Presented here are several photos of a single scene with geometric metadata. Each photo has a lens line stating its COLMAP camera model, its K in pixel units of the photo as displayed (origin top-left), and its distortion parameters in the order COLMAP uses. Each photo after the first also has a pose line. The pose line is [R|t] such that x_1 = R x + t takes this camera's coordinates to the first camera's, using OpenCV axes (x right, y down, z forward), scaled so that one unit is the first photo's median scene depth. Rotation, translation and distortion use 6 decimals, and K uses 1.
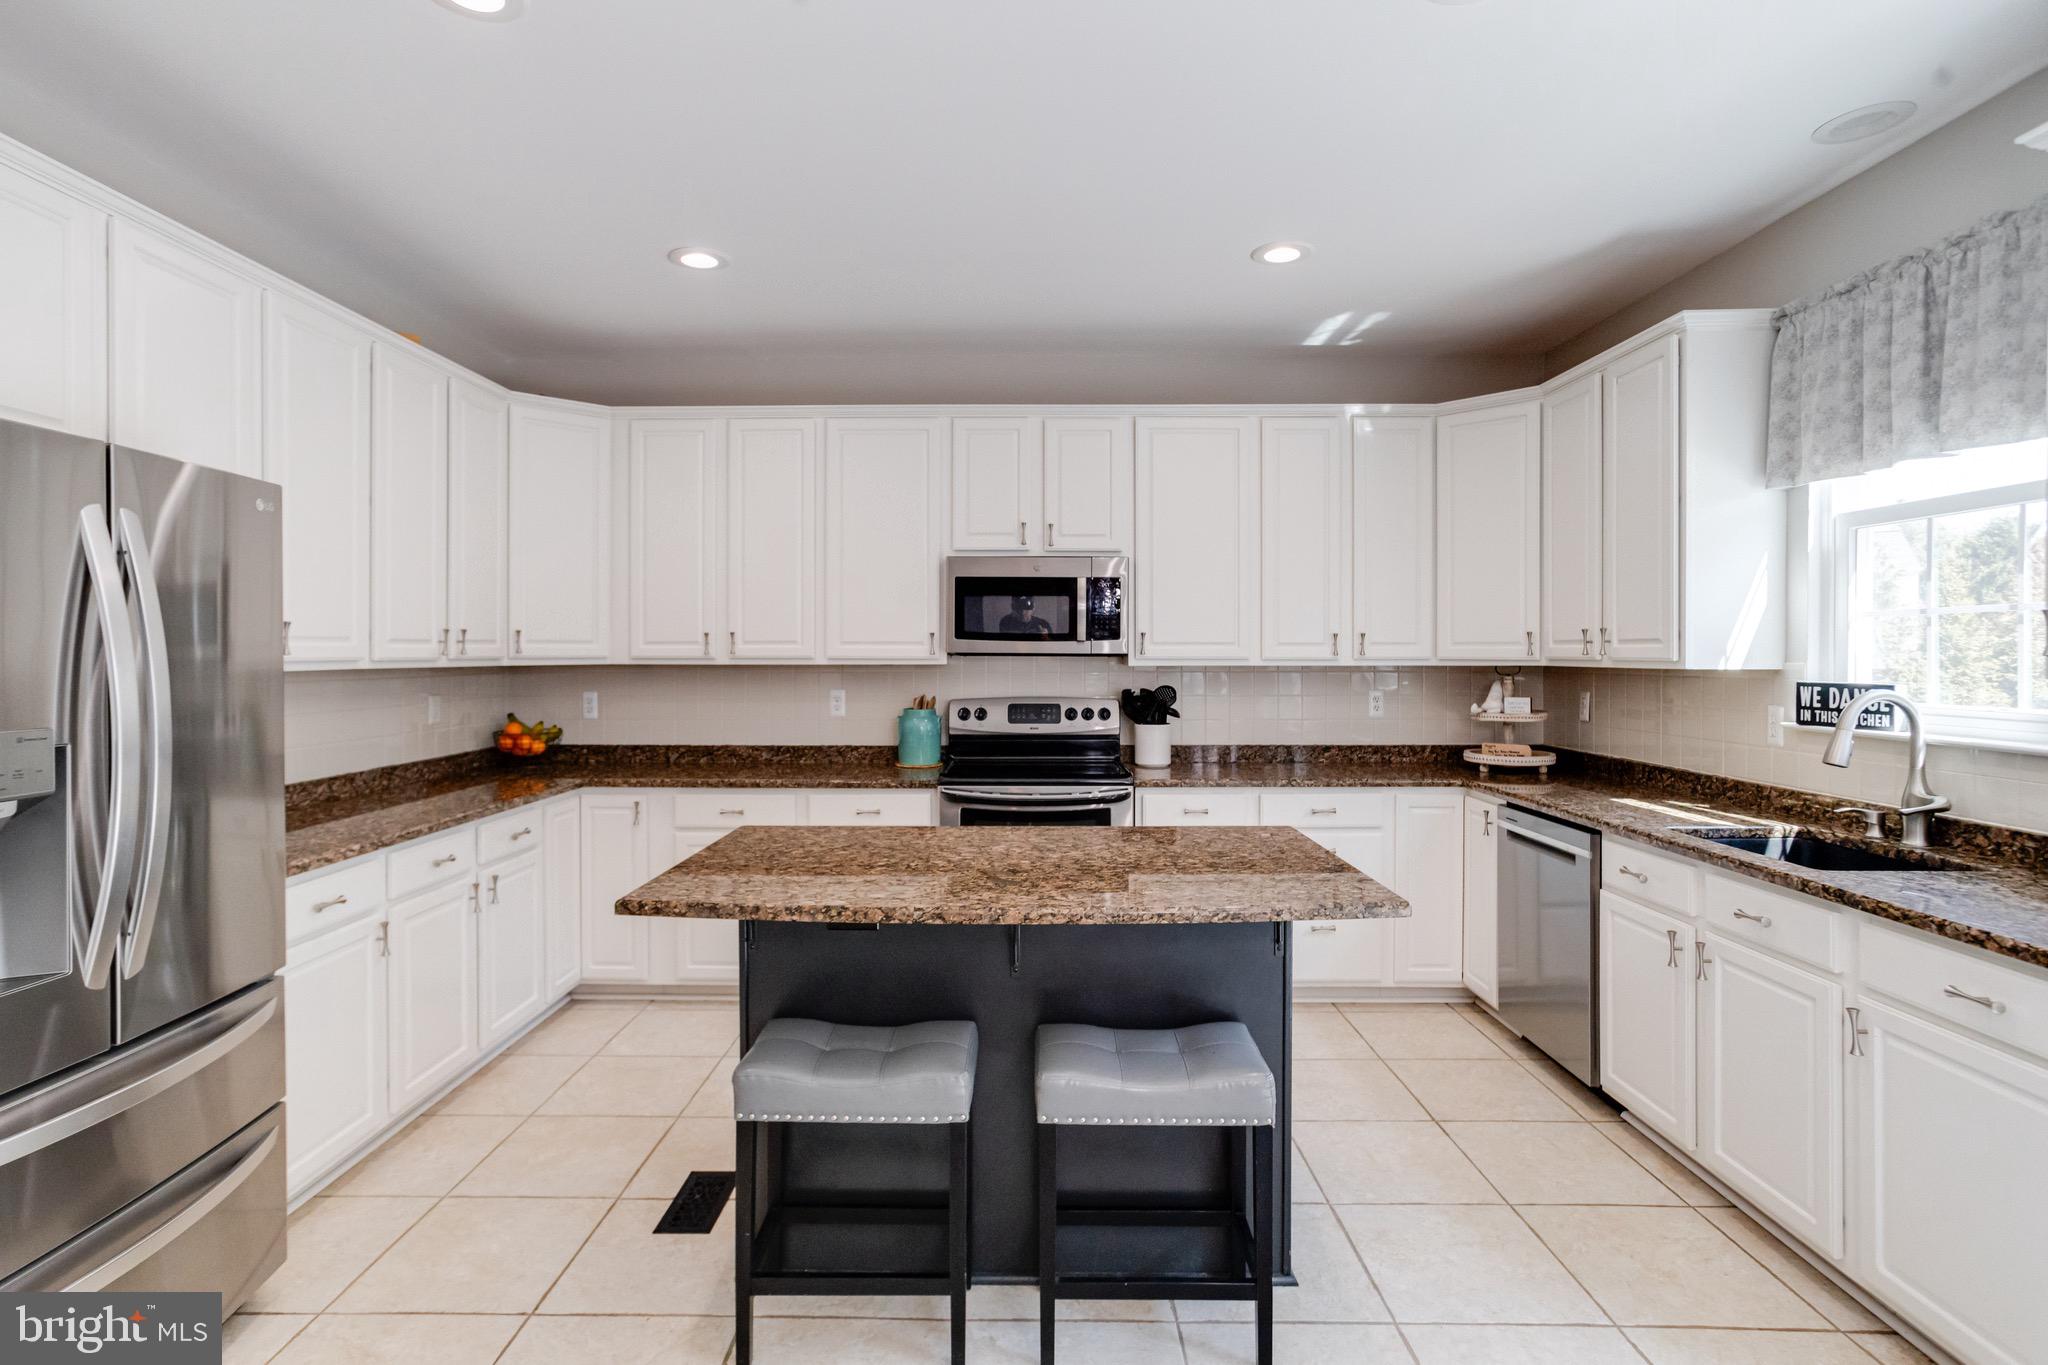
lens RADIAL K [[1007.8, 0, 1041.7], [0, 1007.8, 652.2], [0, 0, 1]] dist [-0.003817, 0.009676]
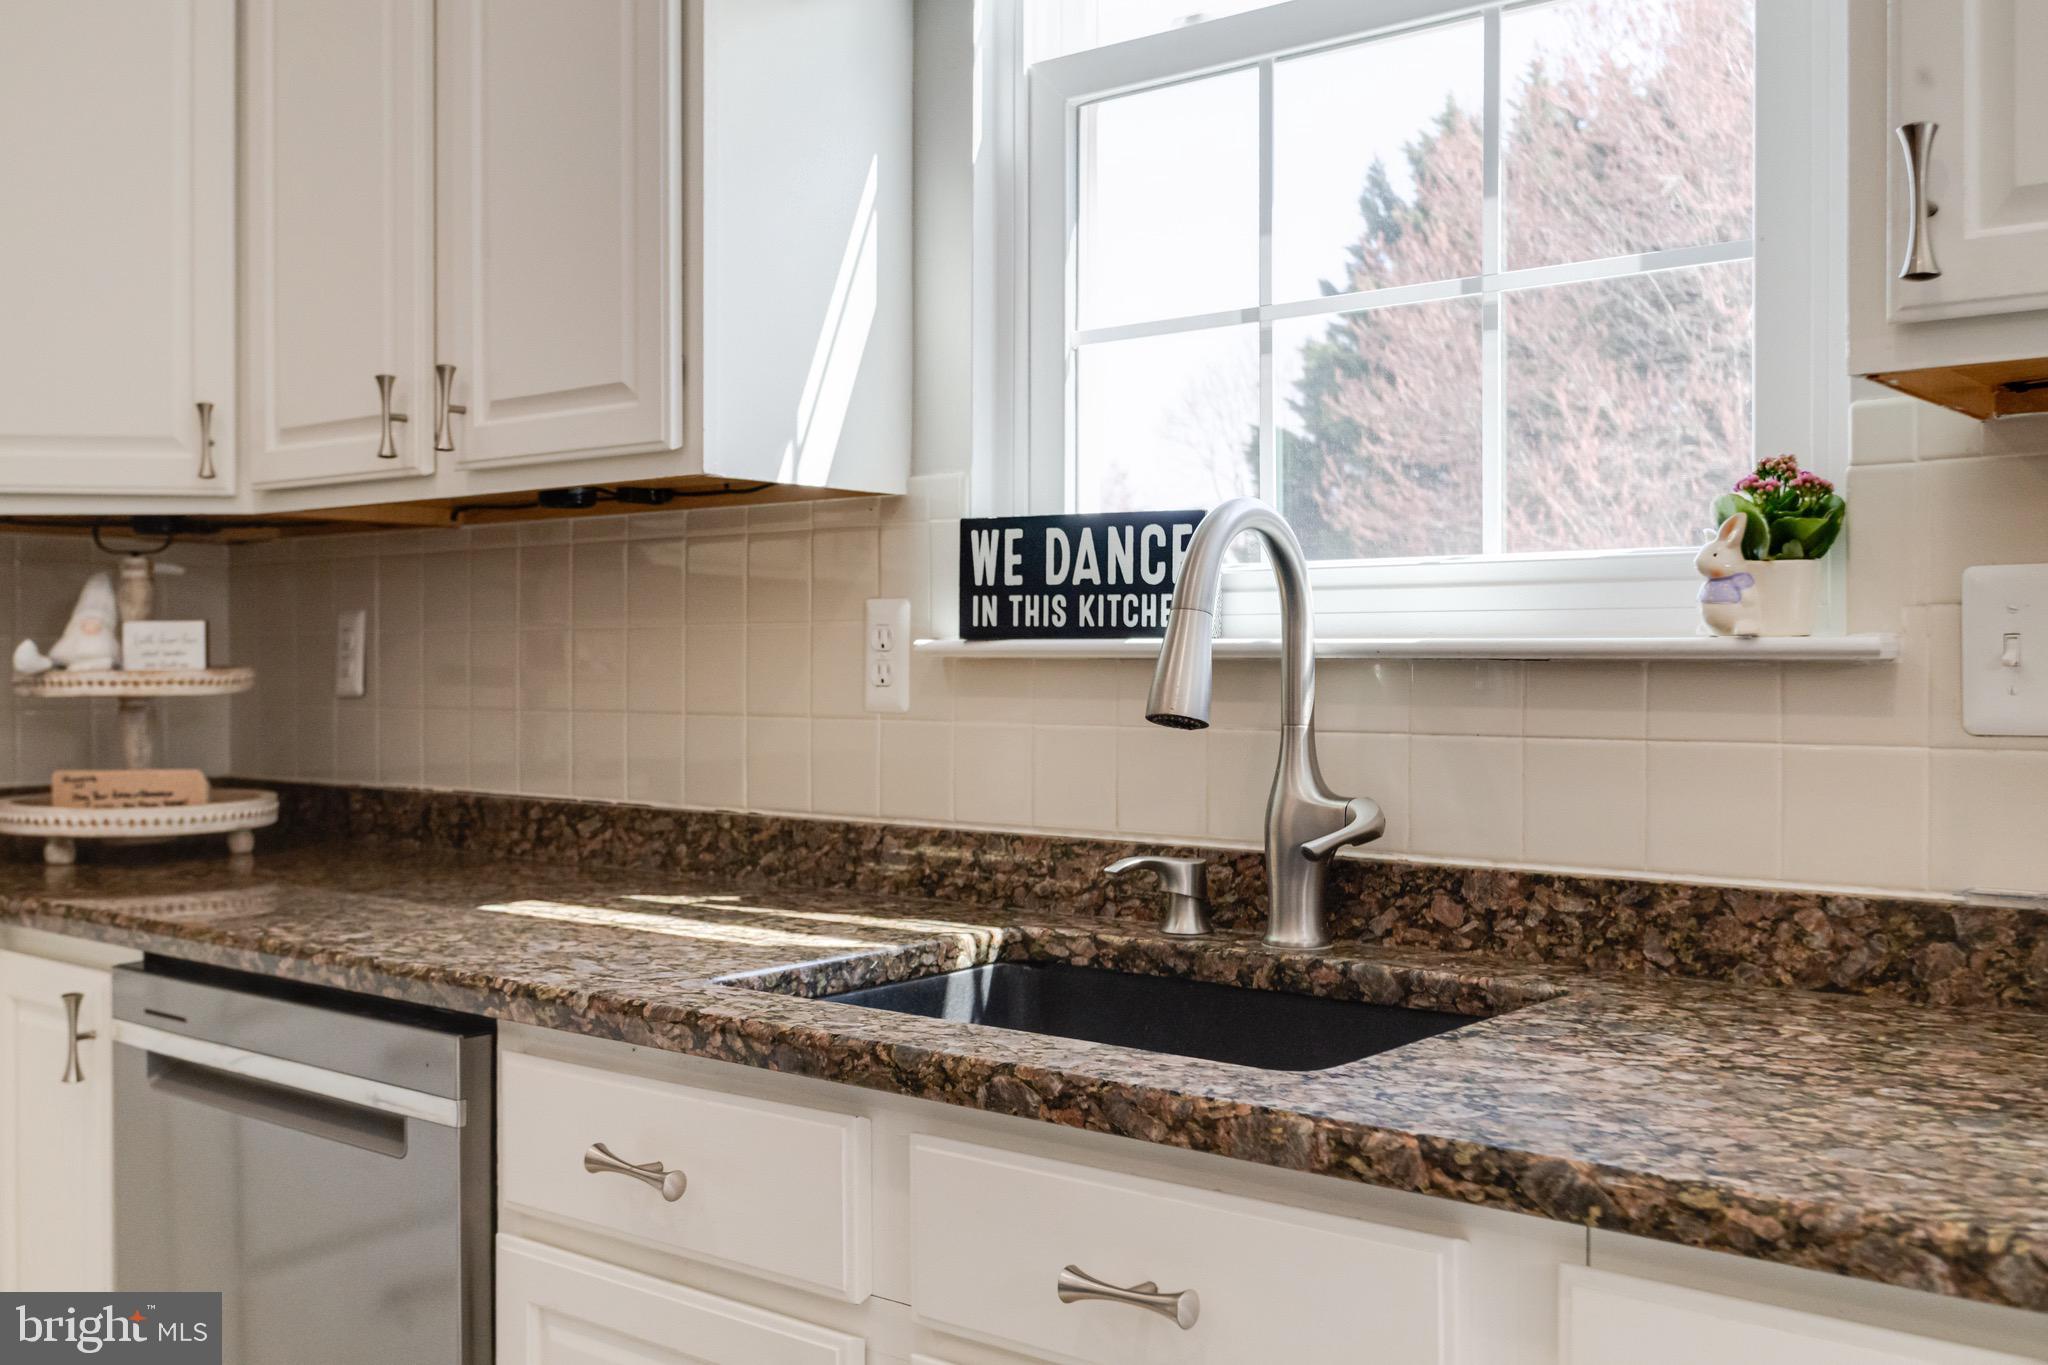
lens RADIAL K [[1992.8, 0, 994.1], [0, 1992.8, 677.8], [0, 0, 1]] dist [0.022669, 0.000000]
pose [[0.655901, -0.010028, 0.754780, 0.221145], [0.001753, 0.999929, 0.011763, 0.073626], [-0.754844, -0.006392, 0.655873, 0.513357]]
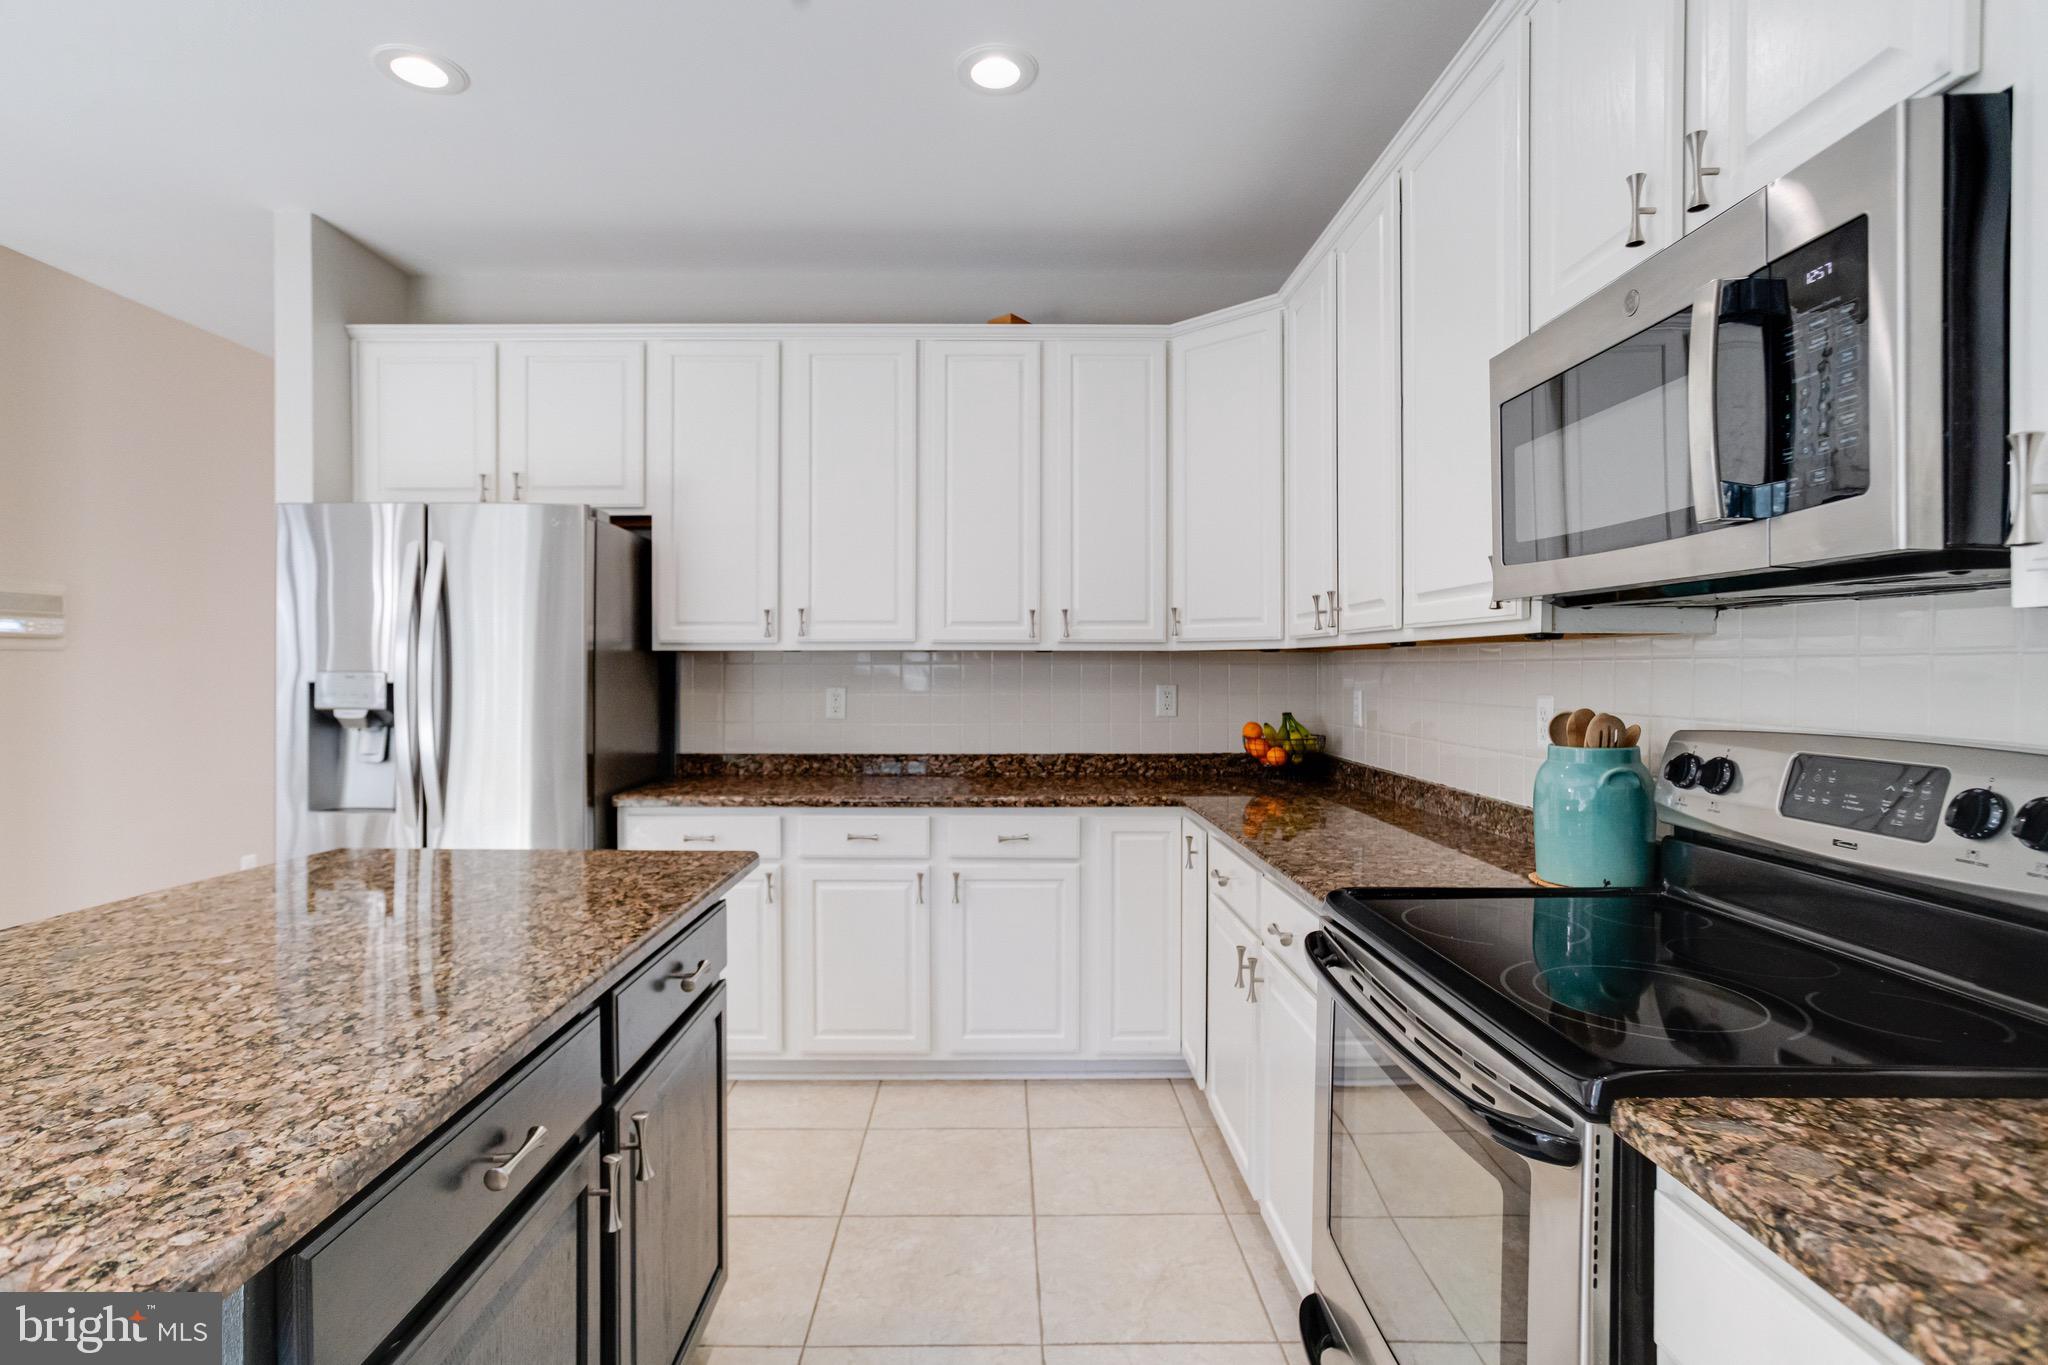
lens RADIAL K [[1007.8, 0, 1019.3], [0, 1007.8, 673.6], [0, 0, 1]] dist [-0.003817, 0.009676]
pose [[-0.014342, 0.001424, -0.999896, 0.389269], [0.002257, 0.999996, 0.001391, 0.036688], [0.999895, -0.002237, -0.014345, 1.076391]]
